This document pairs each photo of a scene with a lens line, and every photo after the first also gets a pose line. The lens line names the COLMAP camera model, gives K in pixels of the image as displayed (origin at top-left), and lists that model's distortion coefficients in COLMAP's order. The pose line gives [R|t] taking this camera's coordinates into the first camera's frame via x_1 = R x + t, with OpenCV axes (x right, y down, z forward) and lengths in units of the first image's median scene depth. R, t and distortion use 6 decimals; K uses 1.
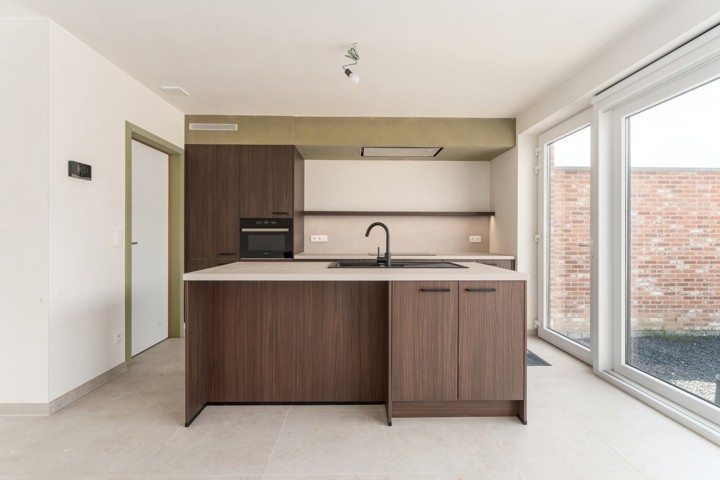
lens RADIAL K [[343.7, 0, 360.2], [0, 343.7, 236.2], [0, 0, 1]] dist [-0.004311, 0.000041]
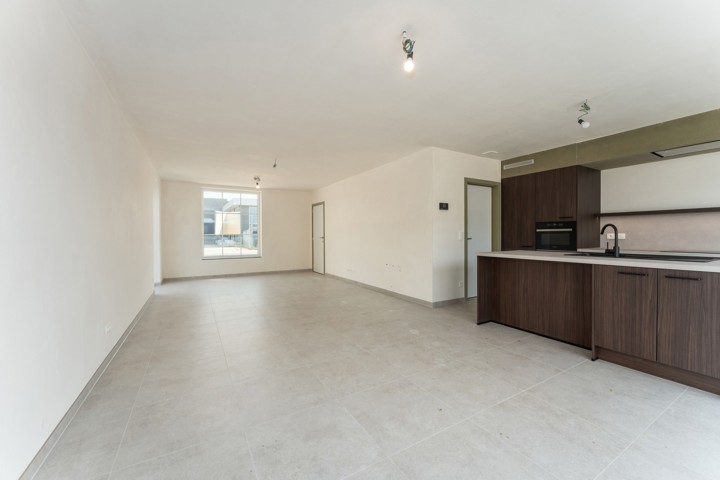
lens RADIAL K [[292.4, 0, 360.0], [0, 292.4, 238.0], [0, 0, 1]] dist [-0.000147, -0.000006]
pose [[0.485120, 0.002664, -0.874443, 0.529484], [0.006803, 0.999954, 0.006820, 0.000554], [0.874421, -0.009257, 0.485080, -0.374075]]
